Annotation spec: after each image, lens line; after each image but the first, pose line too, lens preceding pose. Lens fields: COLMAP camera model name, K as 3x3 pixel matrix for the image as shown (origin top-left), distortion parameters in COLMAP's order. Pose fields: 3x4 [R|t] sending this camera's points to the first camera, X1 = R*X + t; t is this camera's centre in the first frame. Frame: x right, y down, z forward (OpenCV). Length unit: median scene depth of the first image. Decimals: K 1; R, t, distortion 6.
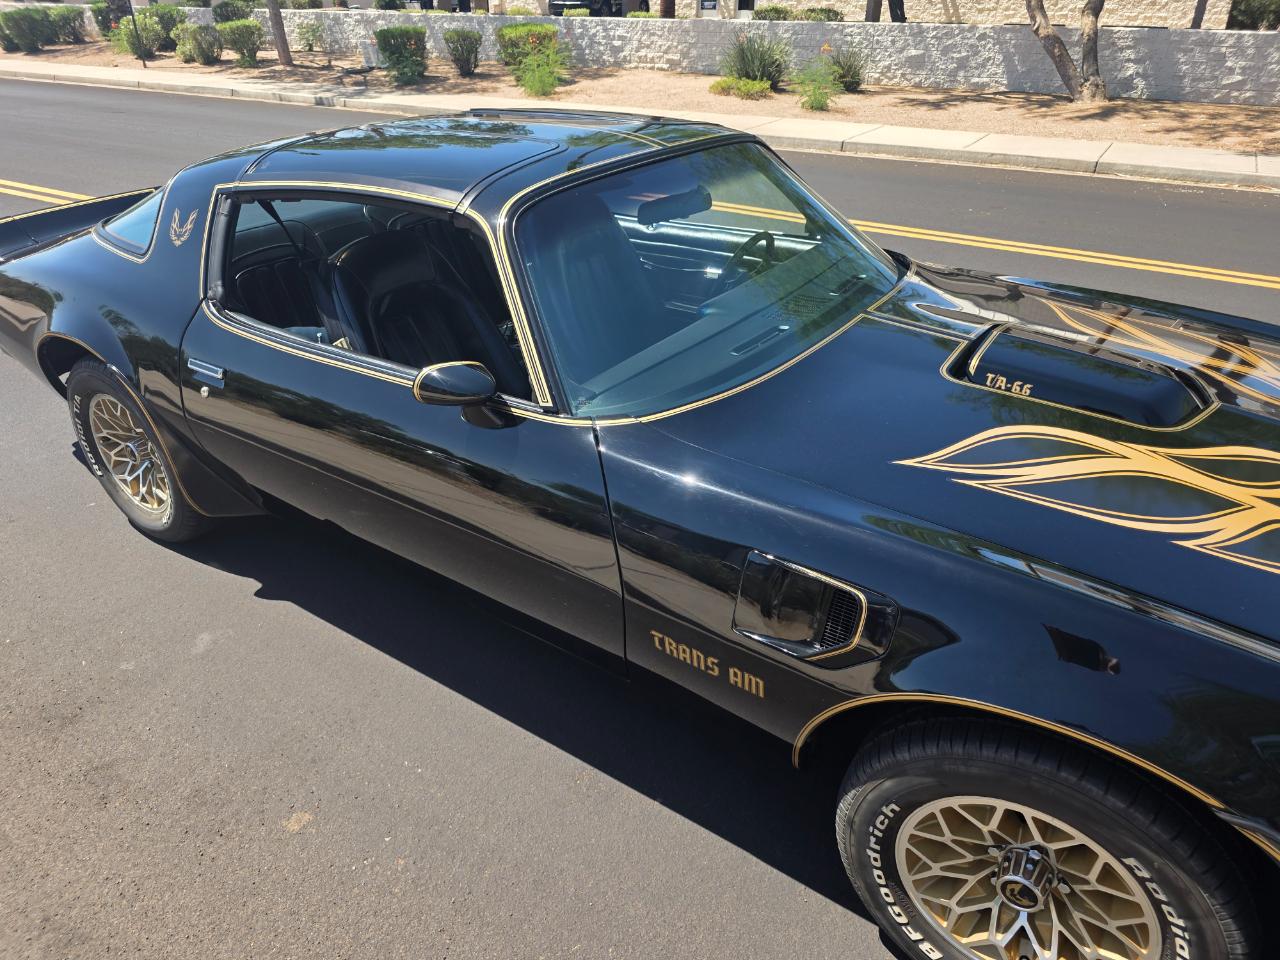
lens RADIAL K [[852.8, 0, 640.1], [0, 852.8, 477.6], [0, 0, 1]] dist [0.042464, -0.037182]
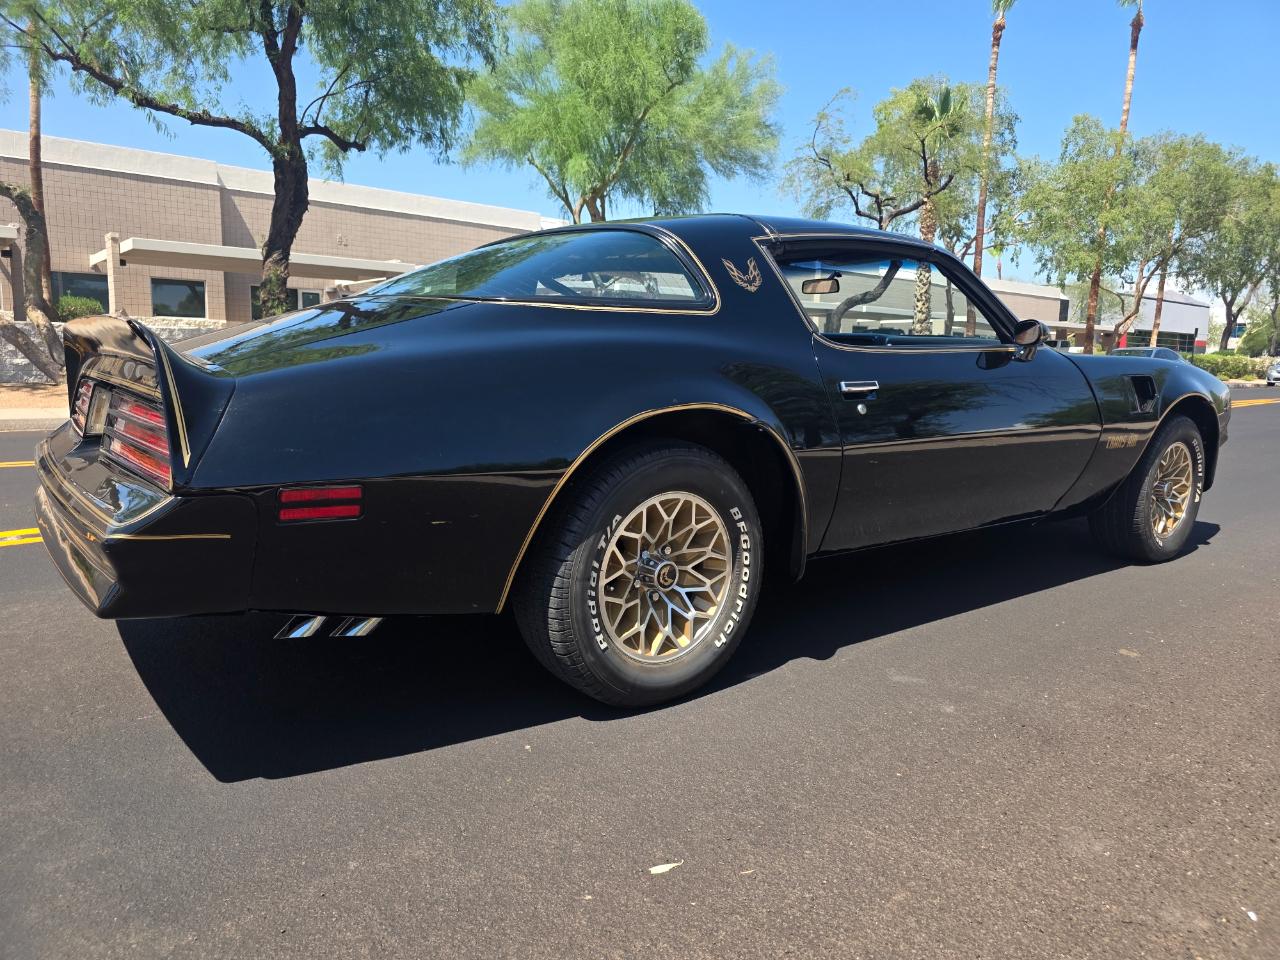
lens RADIAL K [[852.8, 0, 627.7], [0, 852.8, 474.0], [0, 0, 1]] dist [0.063625, -0.066266]
pose [[0.325761, -0.132570, 0.936112, -0.304487], [0.444750, 0.895217, -0.027992, -0.024533], [-0.834313, 0.425454, 0.350587, 0.175522]]
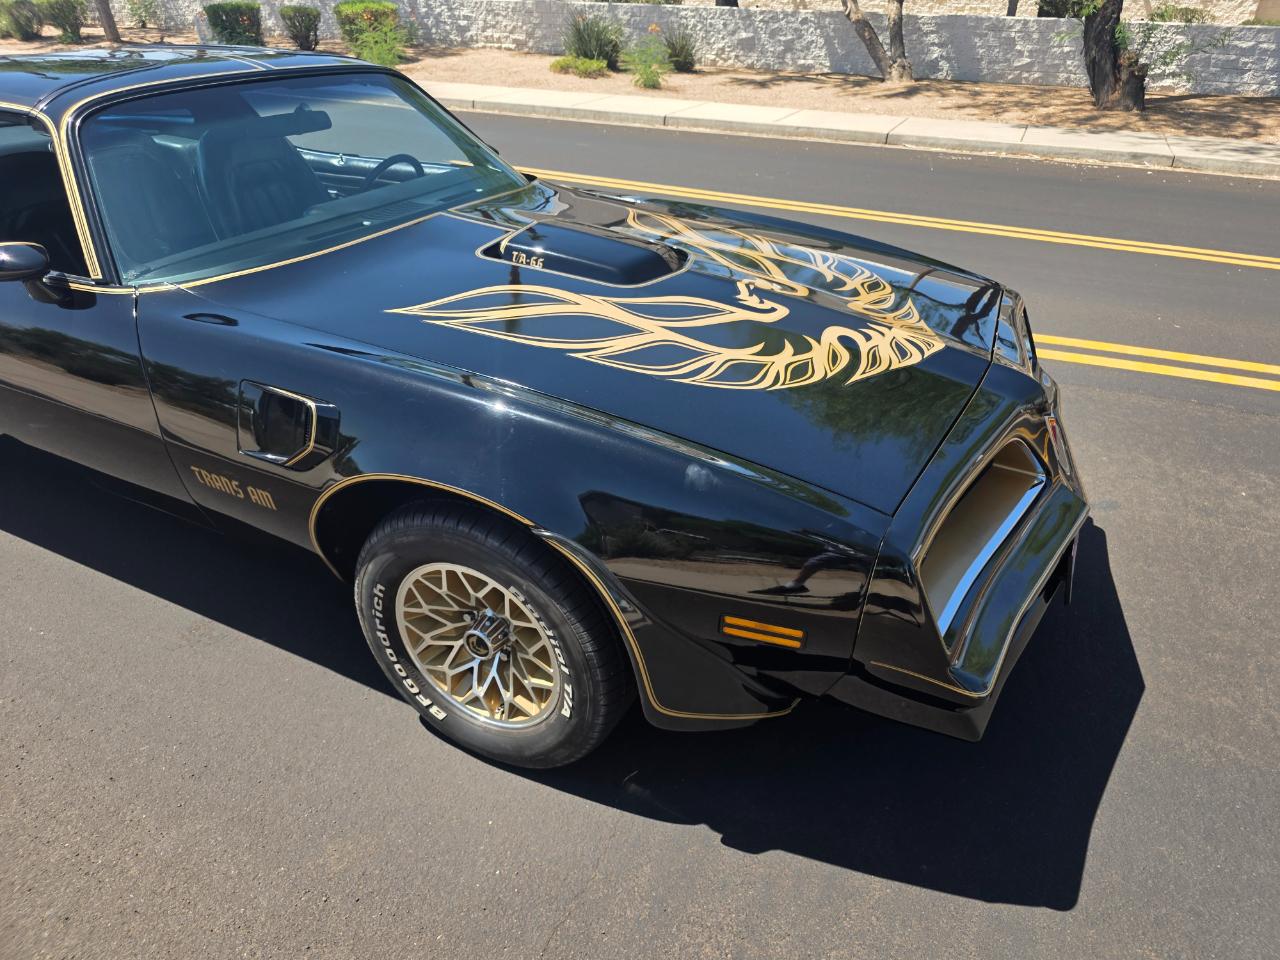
lens RADIAL K [[859.4, 0, 649.9], [0, 859.4, 453.8], [0, 0, 1]] dist [0.037566, -0.031912]
pose [[0.990915, -0.048439, 0.125463, 0.067114], [0.050026, 0.998703, -0.009525, 0.028472], [-0.124839, 0.015715, 0.992053, -0.033809]]
